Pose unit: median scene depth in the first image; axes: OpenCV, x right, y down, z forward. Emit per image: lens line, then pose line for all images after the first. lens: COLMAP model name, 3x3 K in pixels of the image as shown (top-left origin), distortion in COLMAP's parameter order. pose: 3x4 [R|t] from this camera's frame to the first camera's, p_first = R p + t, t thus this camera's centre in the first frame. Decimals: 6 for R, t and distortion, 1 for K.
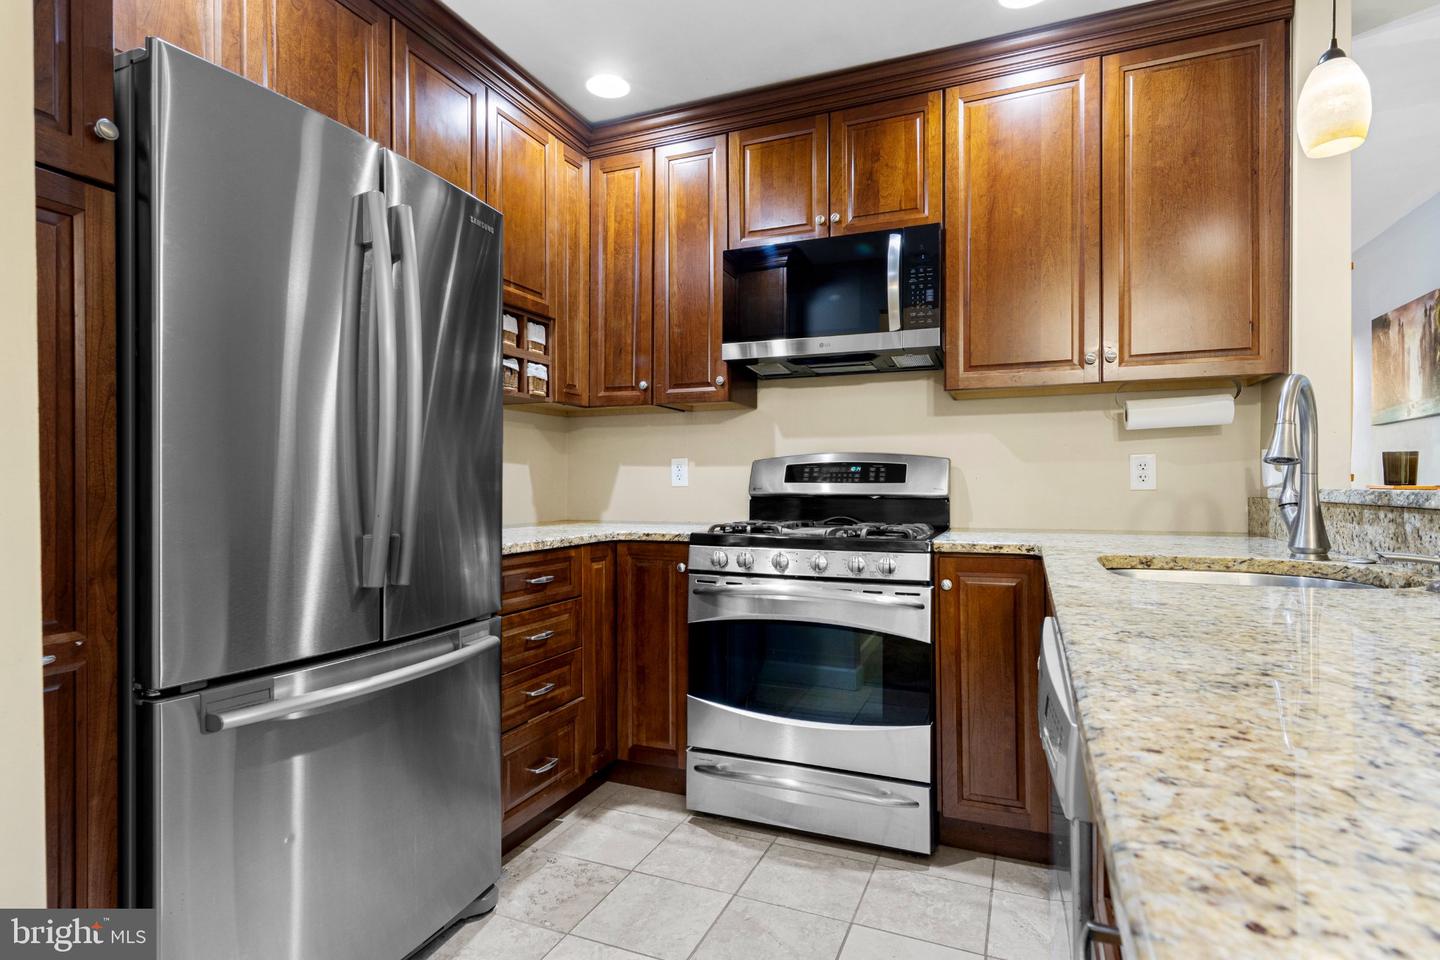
lens RADIAL K [[734.9, 0, 720.6], [0, 734.9, 484.5], [0, 0, 1]] dist [0.009036, 0.000374]
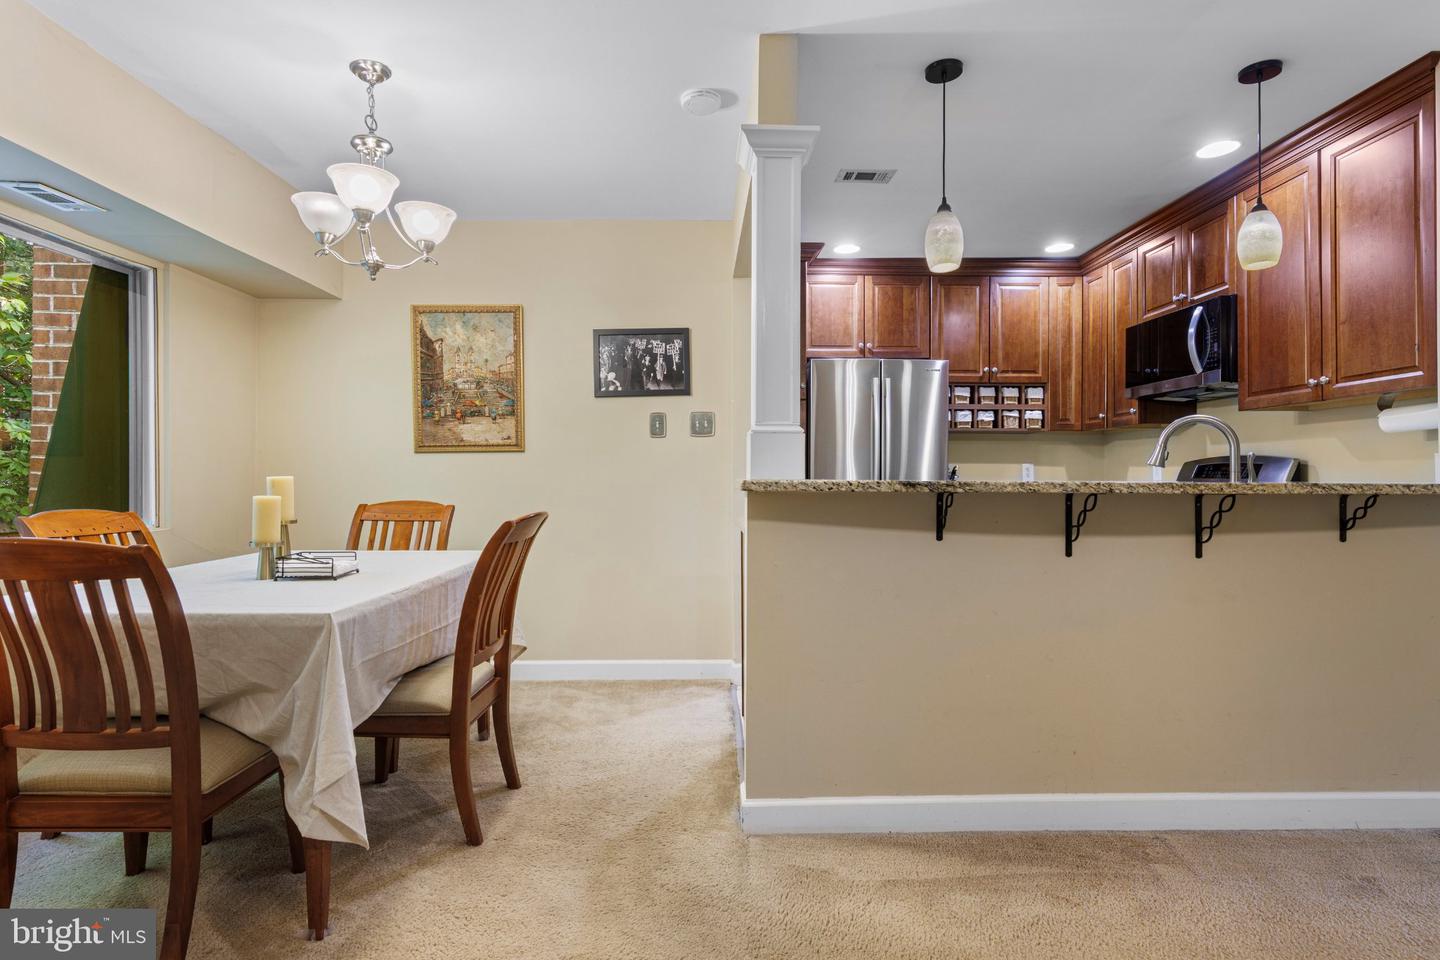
lens RADIAL K [[734.9, 0, 720.6], [0, 734.9, 484.5], [0, 0, 1]] dist [0.009036, 0.000374]
pose [[0.408229, 0.008920, -0.912836, 1.181067], [-0.005131, 0.999959, 0.007477, 0.003938], [0.912865, 0.001631, 0.408257, -0.453772]]
